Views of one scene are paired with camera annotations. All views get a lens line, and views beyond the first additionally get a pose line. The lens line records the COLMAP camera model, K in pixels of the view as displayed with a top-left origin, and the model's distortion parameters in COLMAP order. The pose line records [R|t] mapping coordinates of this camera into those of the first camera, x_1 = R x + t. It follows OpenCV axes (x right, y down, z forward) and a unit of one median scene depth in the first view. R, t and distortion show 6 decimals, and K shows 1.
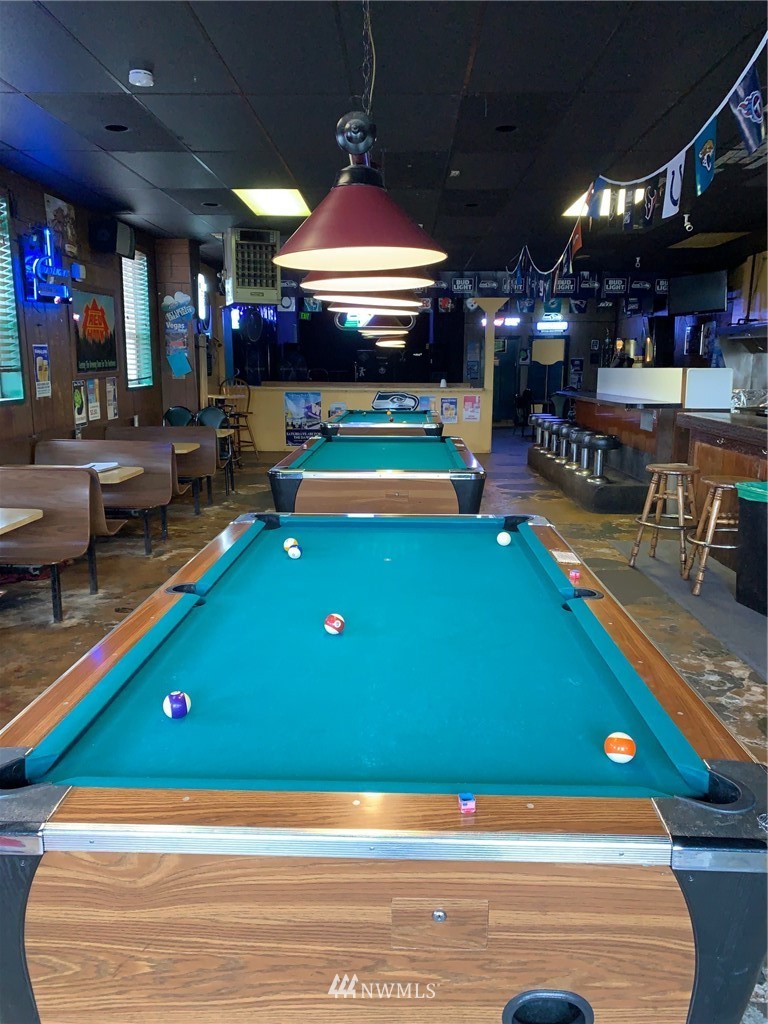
lens RADIAL K [[790.9, 0, 384.0], [0, 790.9, 512.0], [0, 0, 1]] dist [0.004506, -0.002129]
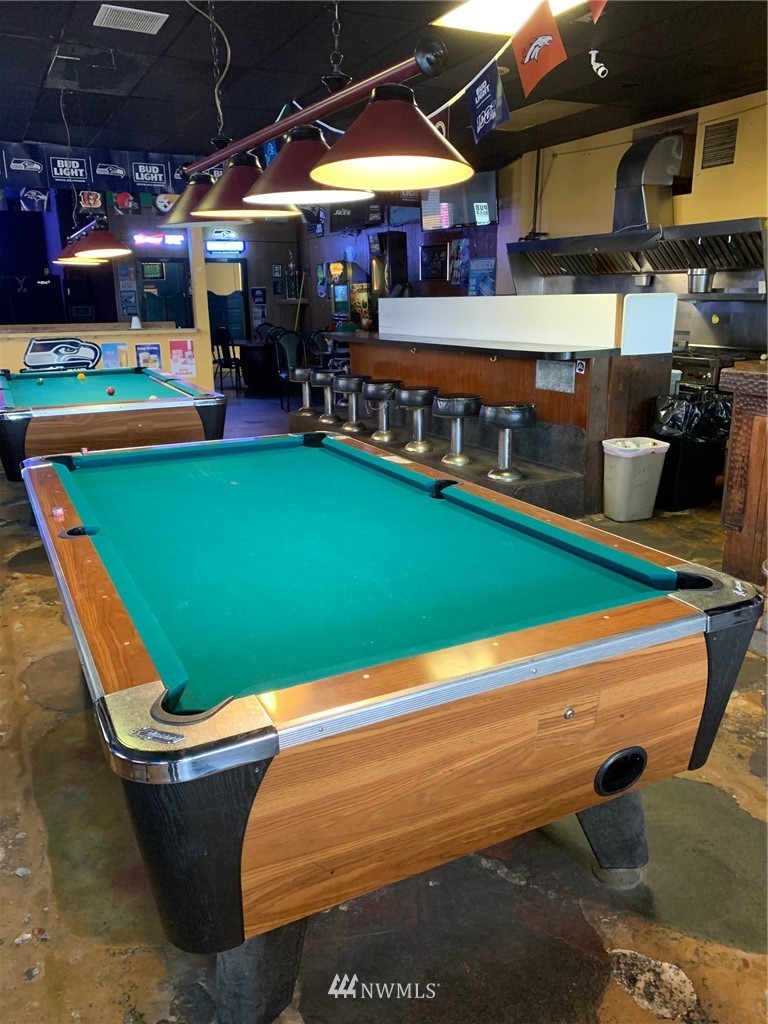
lens RADIAL K [[790.9, 0, 384.0], [0, 790.9, 512.0], [0, 0, 1]] dist [0.004506, -0.002129]
pose [[0.880856, -0.131830, 0.454657, -0.067039], [0.094903, 0.990120, 0.103223, -0.052651], [-0.463773, -0.047776, 0.884665, 0.297008]]
